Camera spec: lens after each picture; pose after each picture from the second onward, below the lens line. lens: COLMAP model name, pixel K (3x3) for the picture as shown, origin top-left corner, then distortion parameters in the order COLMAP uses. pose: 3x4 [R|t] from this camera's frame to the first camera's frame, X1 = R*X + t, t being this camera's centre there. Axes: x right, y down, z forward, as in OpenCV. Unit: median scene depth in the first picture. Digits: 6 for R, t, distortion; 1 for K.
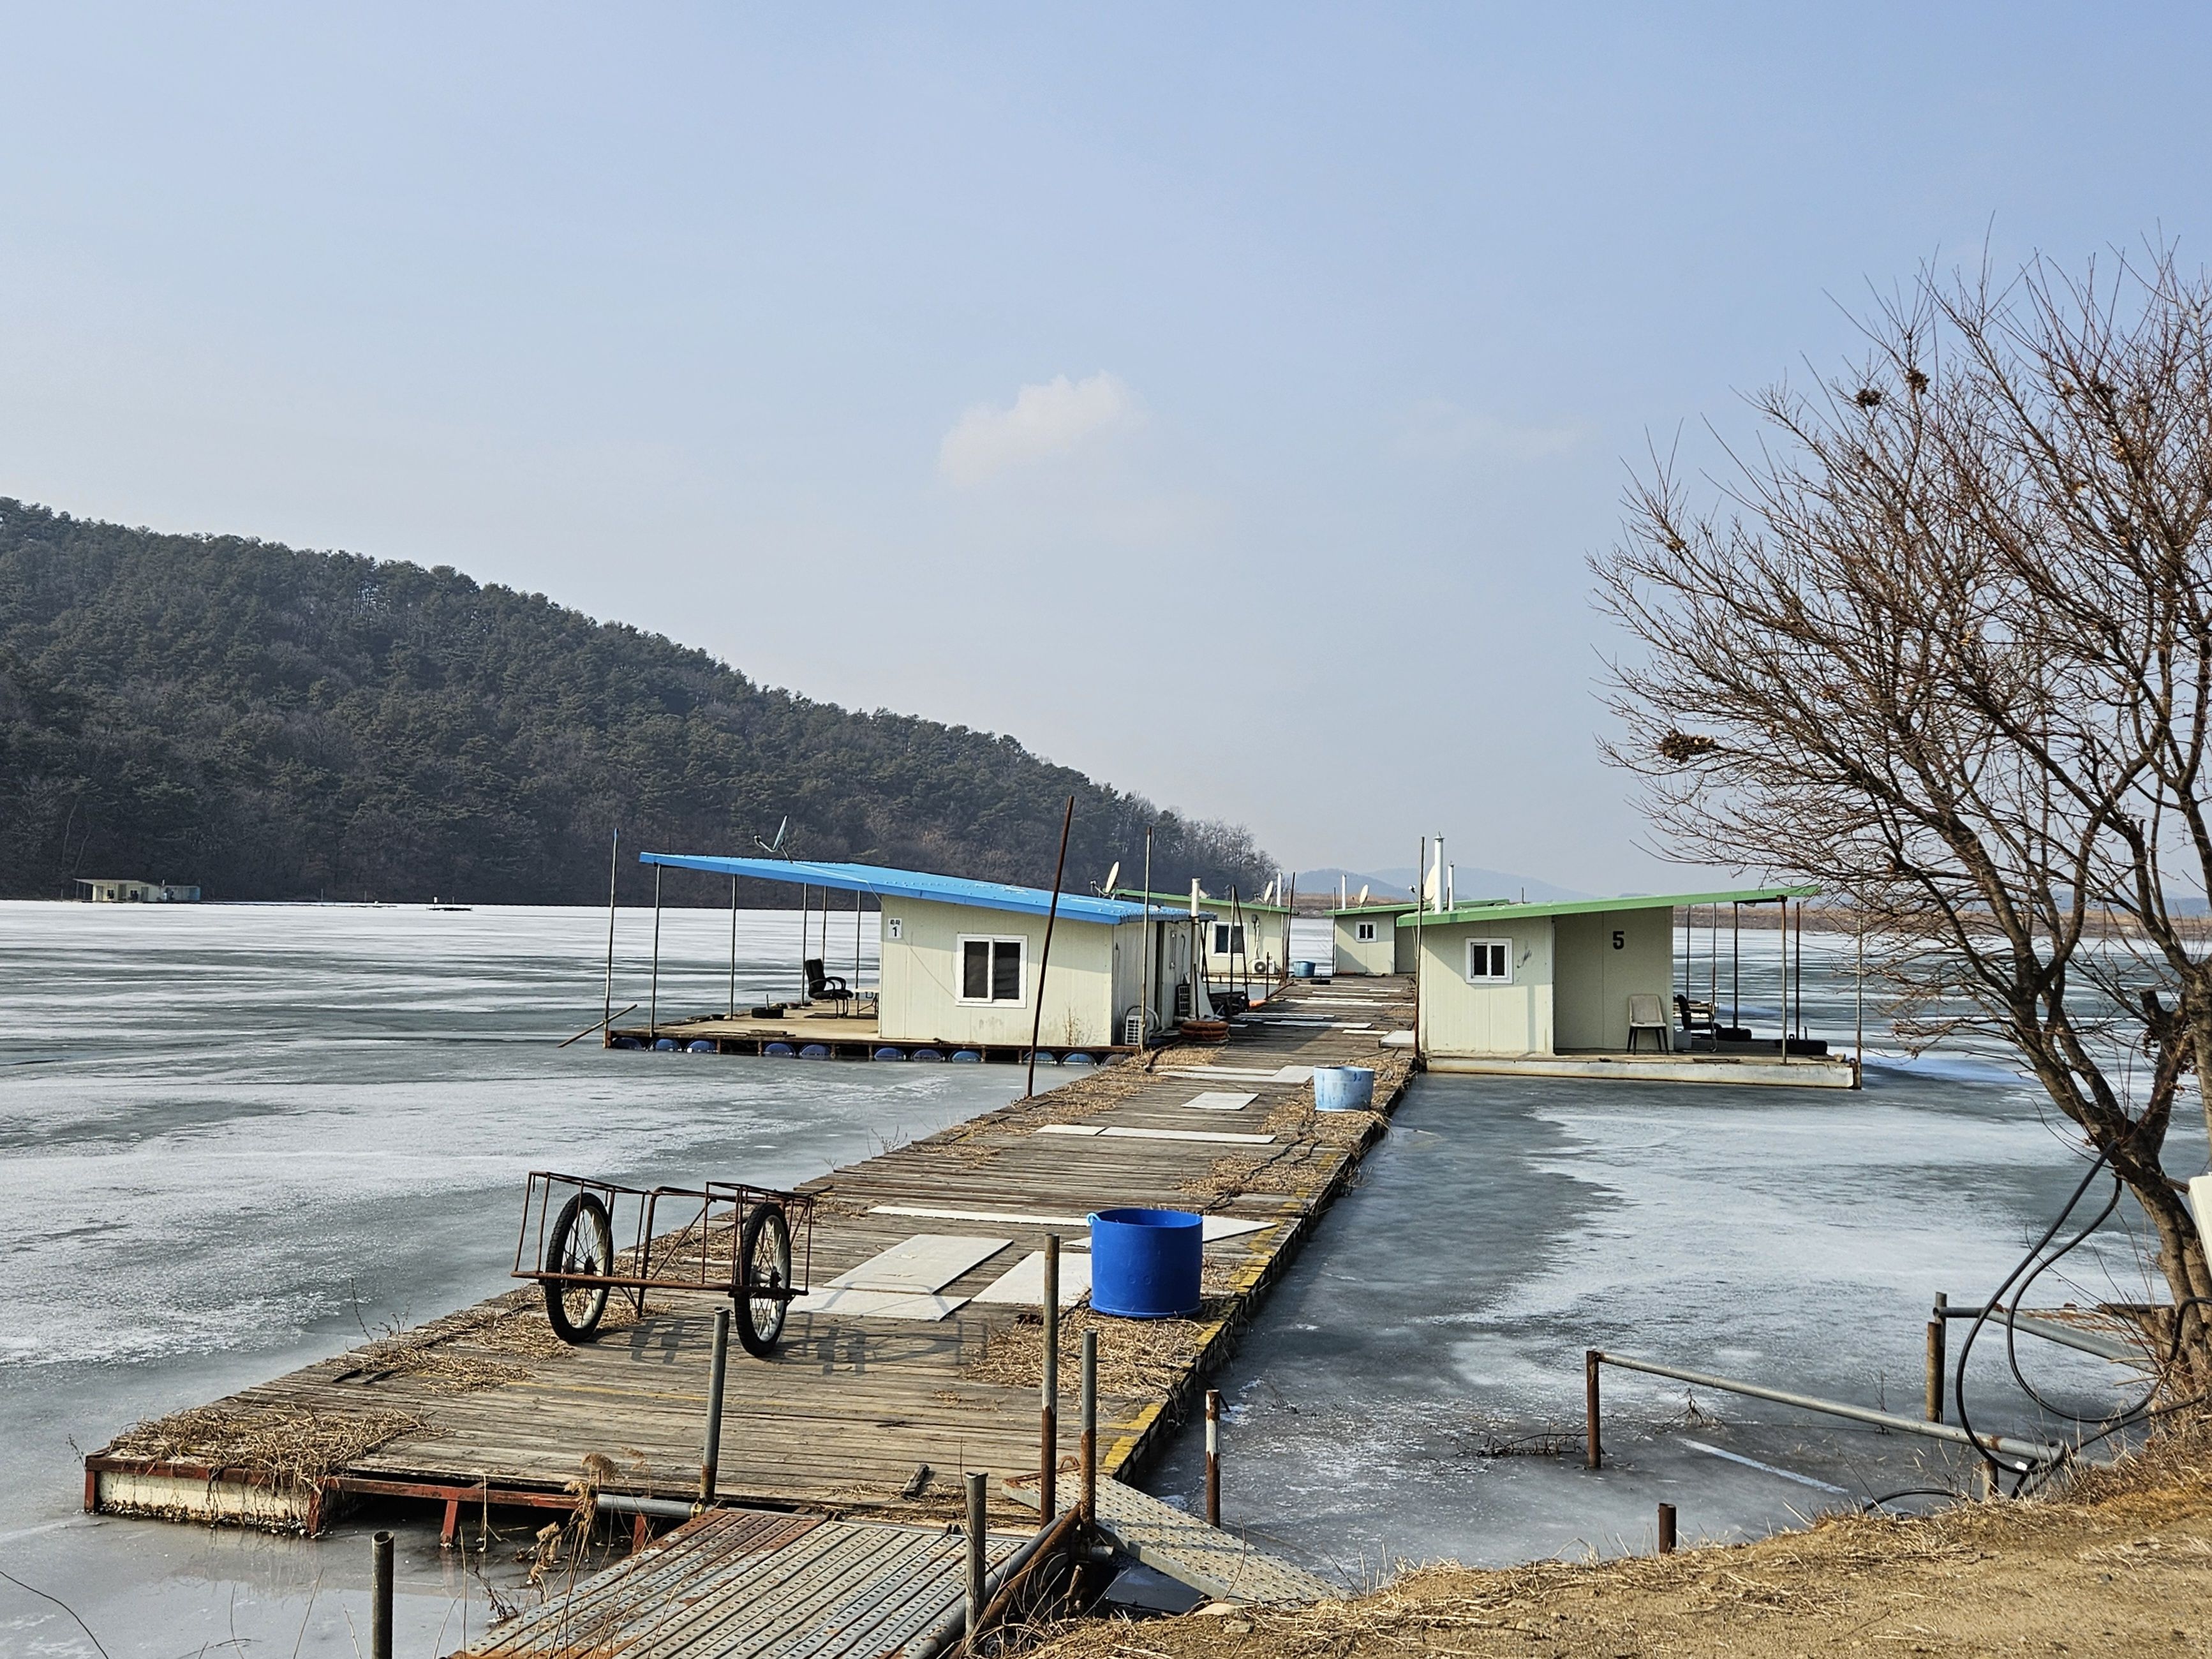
lens RADIAL K [[2172.0, 0, 1106.3], [0, 2172.0, 881.8], [0, 0, 1]] dist [0.072743, -0.016114]
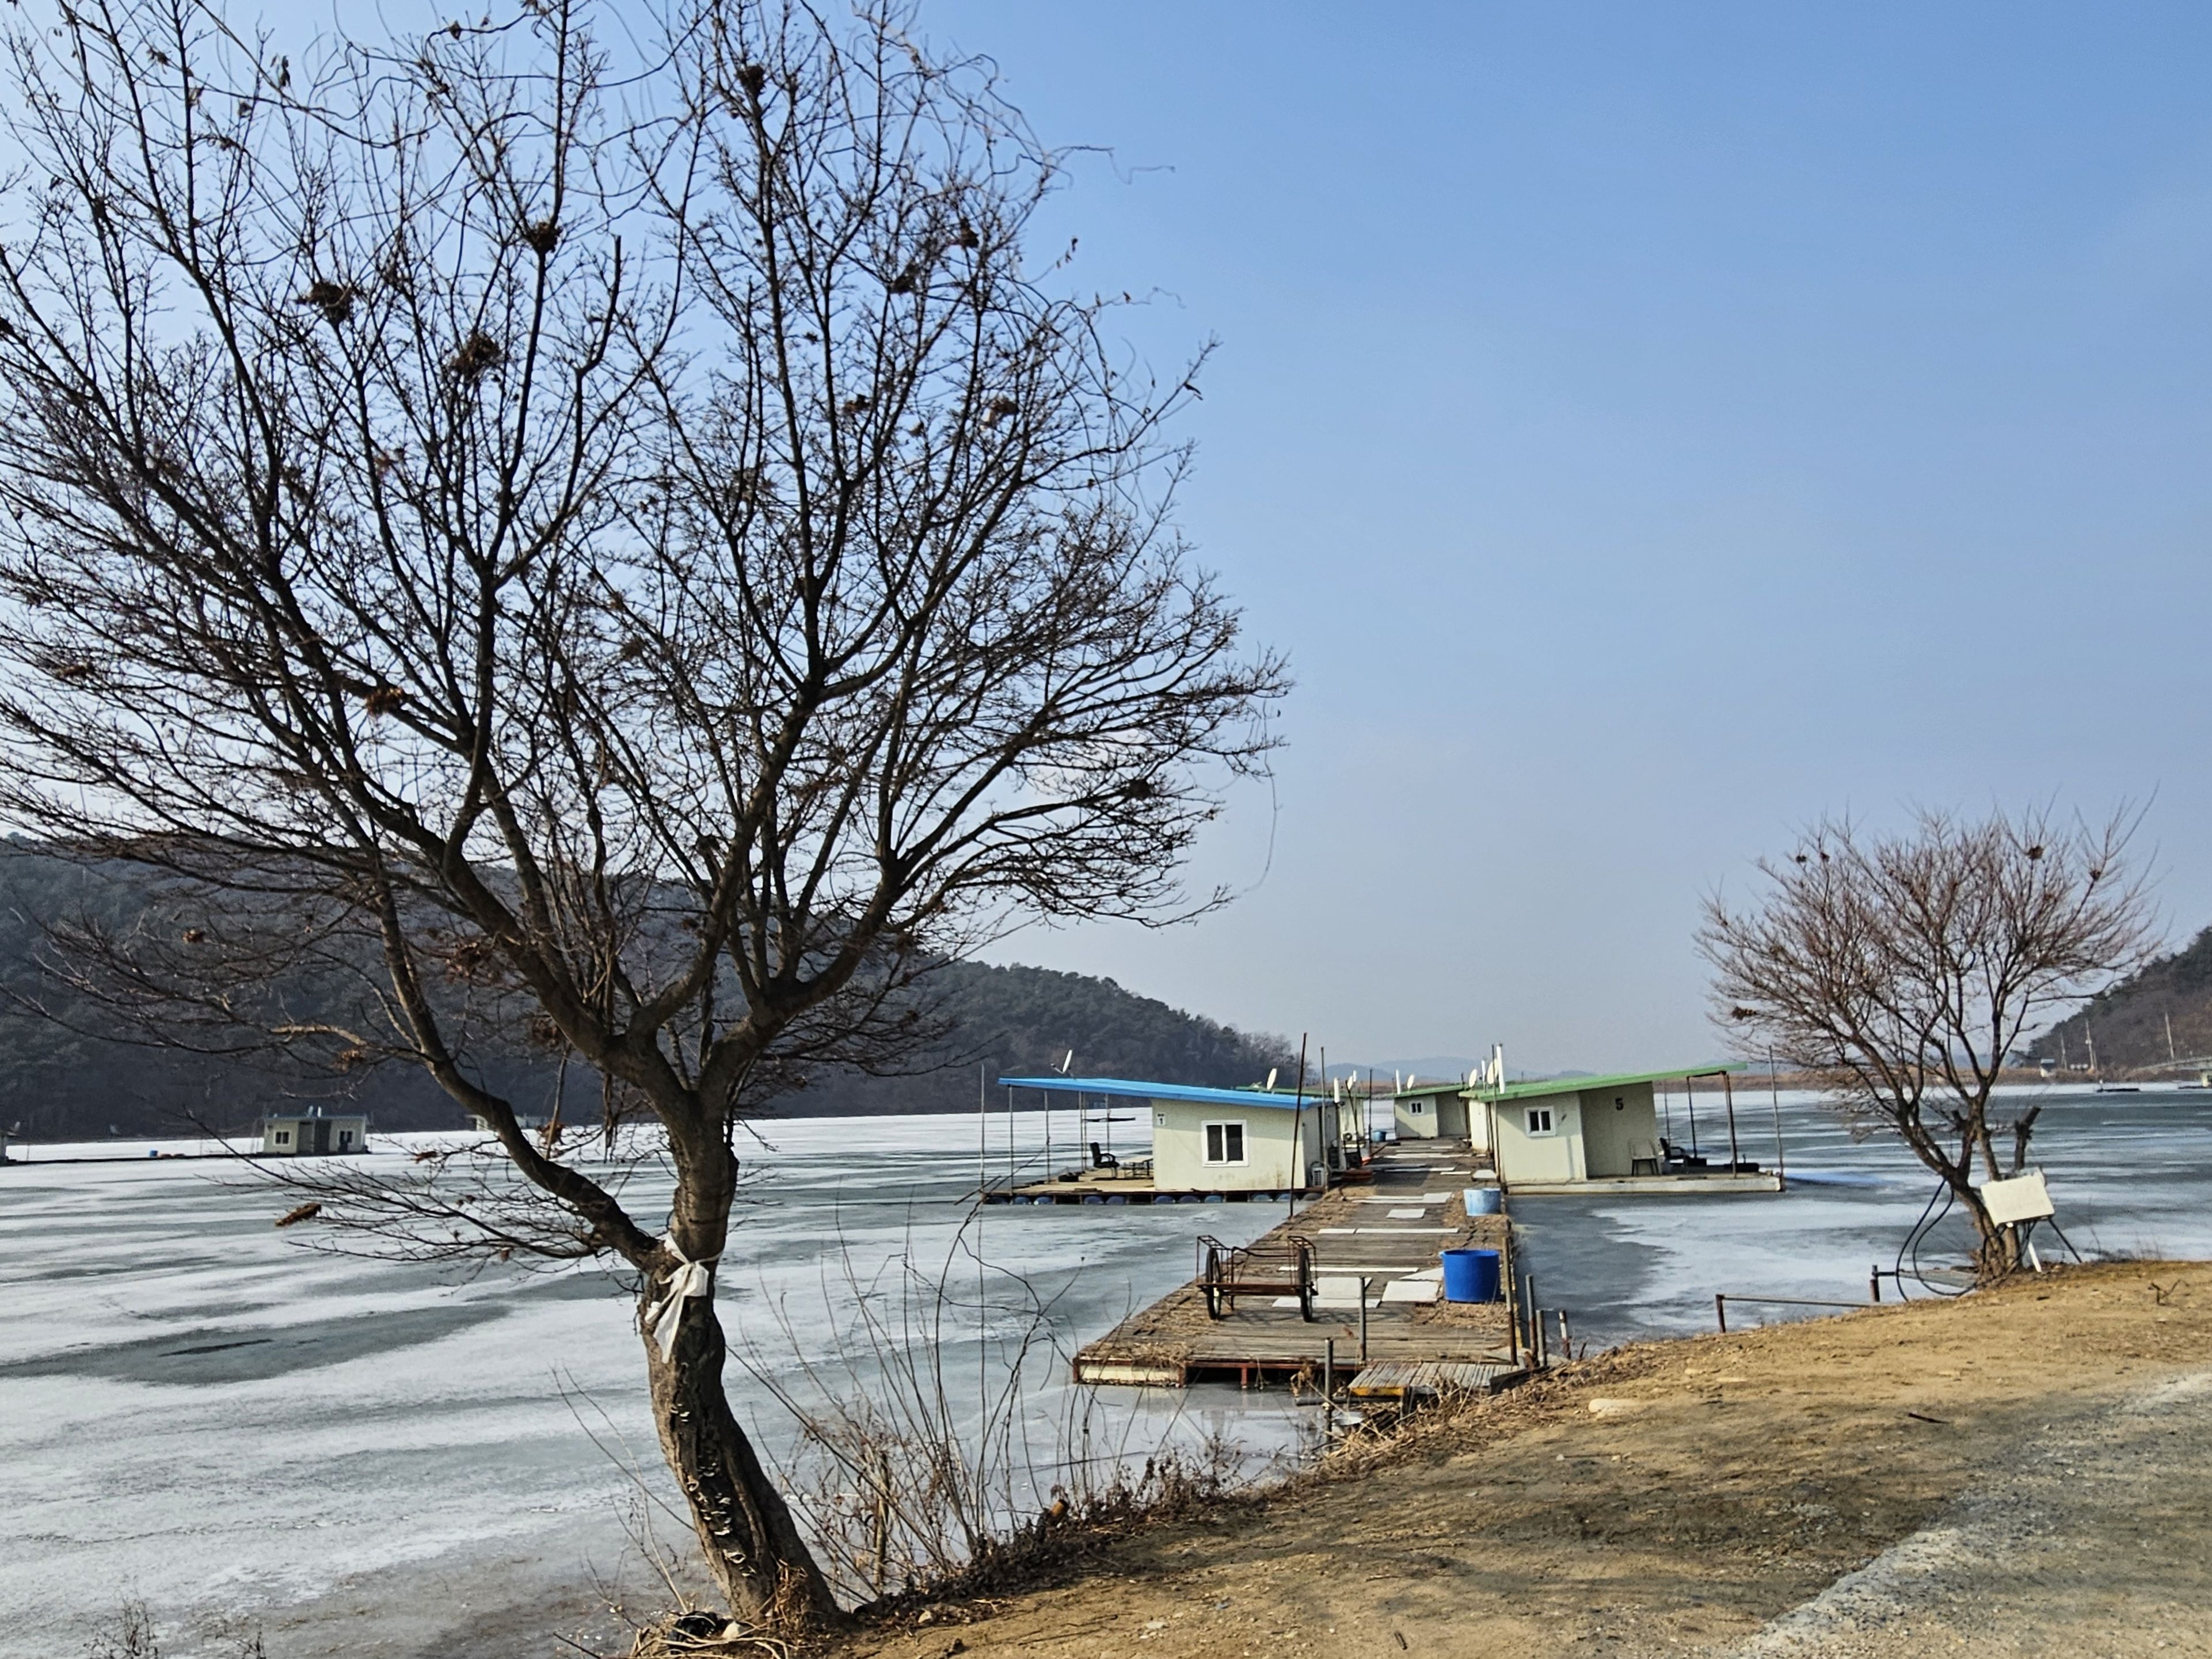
lens RADIAL K [[1642.4, 0, 1106.0], [0, 1642.4, 829.5], [0, 0, 1]] dist [-0.016549, 0.072861]
pose [[0.998434, -0.051807, -0.021124, -0.103088], [0.047992, 0.987124, -0.152589, -0.006121], [0.028757, 0.151336, 0.988064, -0.219033]]
